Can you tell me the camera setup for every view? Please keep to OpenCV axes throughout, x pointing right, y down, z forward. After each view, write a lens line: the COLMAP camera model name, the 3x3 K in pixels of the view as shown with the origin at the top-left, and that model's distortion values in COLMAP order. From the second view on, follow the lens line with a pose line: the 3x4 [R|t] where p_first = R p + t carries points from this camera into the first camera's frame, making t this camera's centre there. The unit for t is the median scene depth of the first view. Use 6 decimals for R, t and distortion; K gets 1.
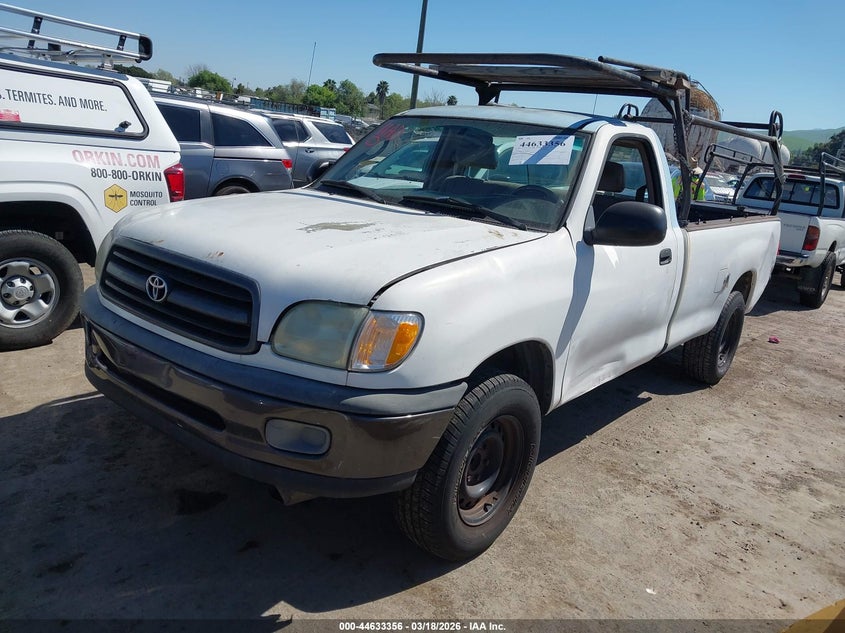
lens RADIAL K [[664.1, 0, 418.0], [0, 664.1, 317.2], [0, 0, 1]] dist [-0.001396, 0.003878]
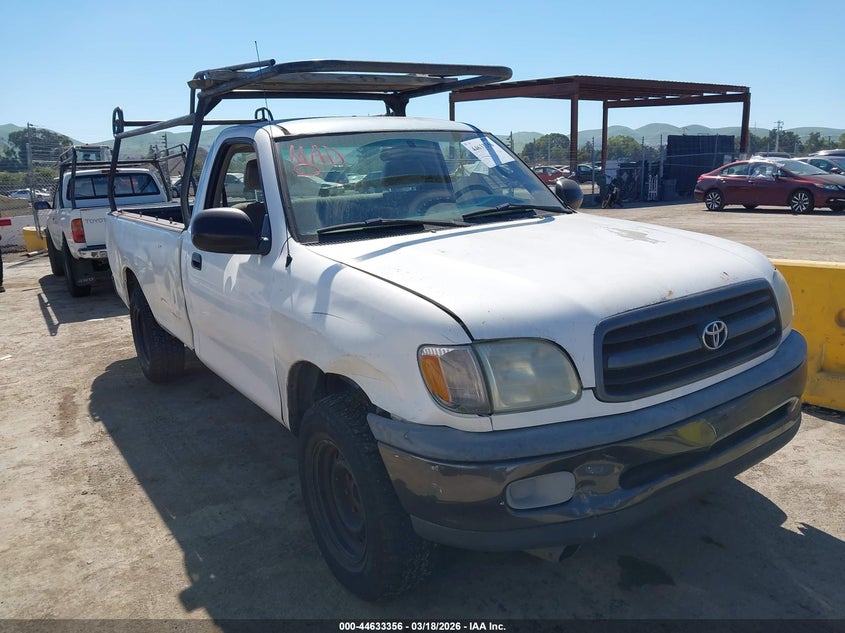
lens RADIAL K [[664.1, 0, 423.7], [0, 664.1, 318.2], [0, 0, 1]] dist [-0.001396, 0.003878]
pose [[0.279127, -0.324610, 0.903724, -1.310829], [0.310034, 0.921192, 0.235127, -0.398330], [-0.908827, 0.214555, 0.357770, 1.033507]]
